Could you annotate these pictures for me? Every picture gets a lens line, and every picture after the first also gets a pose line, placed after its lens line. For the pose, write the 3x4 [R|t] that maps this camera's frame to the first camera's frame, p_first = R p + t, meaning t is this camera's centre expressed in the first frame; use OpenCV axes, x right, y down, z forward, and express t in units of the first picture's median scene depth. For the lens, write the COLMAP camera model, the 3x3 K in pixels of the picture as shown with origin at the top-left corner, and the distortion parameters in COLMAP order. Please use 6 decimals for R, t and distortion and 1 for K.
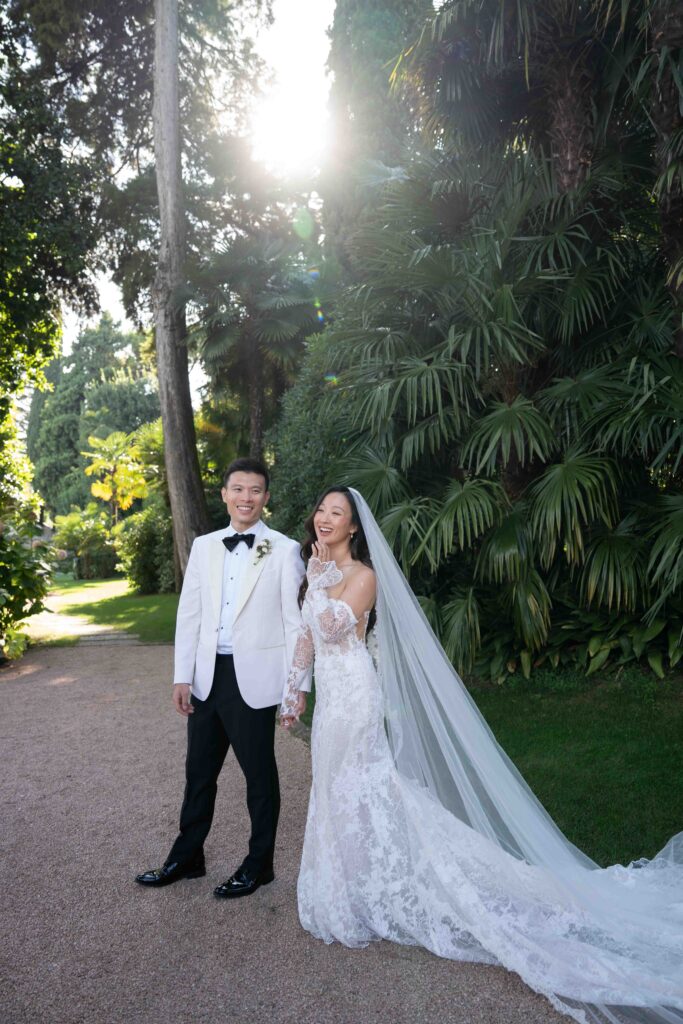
lens RADIAL K [[1005.0, 0, 341.5], [0, 1005.0, 512.0], [0, 0, 1]] dist [-0.004380, 0.215463]
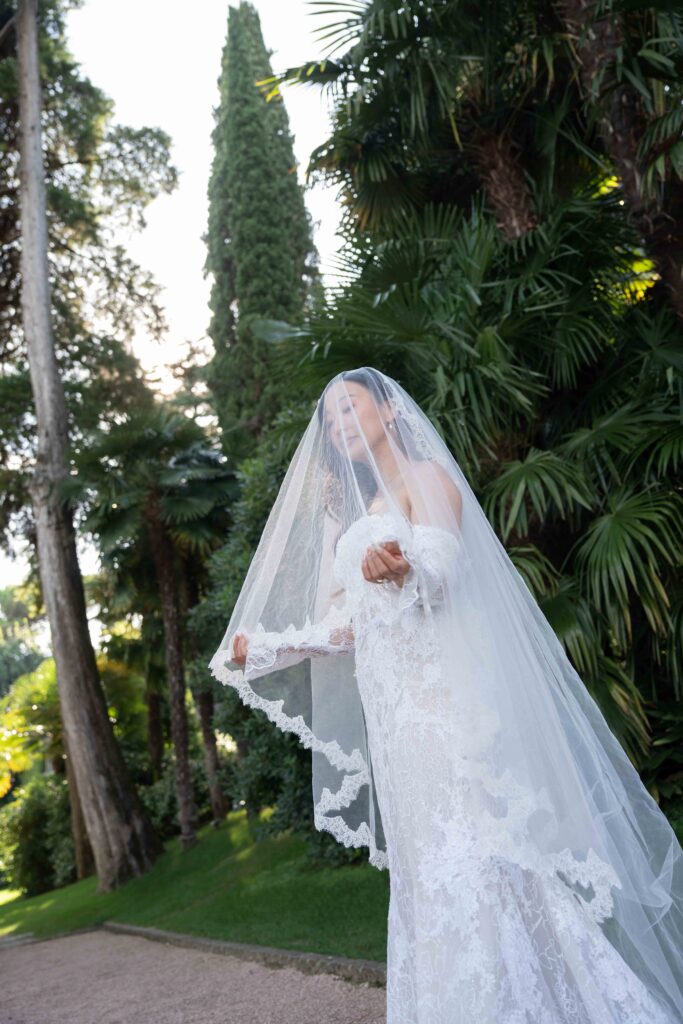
lens RADIAL K [[1005.0, 0, 341.5], [0, 1005.0, 512.0], [0, 0, 1]] dist [-0.004380, 0.215463]
pose [[0.981680, -0.107566, 0.157268, -0.064546], [0.154503, 0.932424, -0.326673, 0.106735], [-0.111502, 0.344987, 0.931961, 0.188167]]
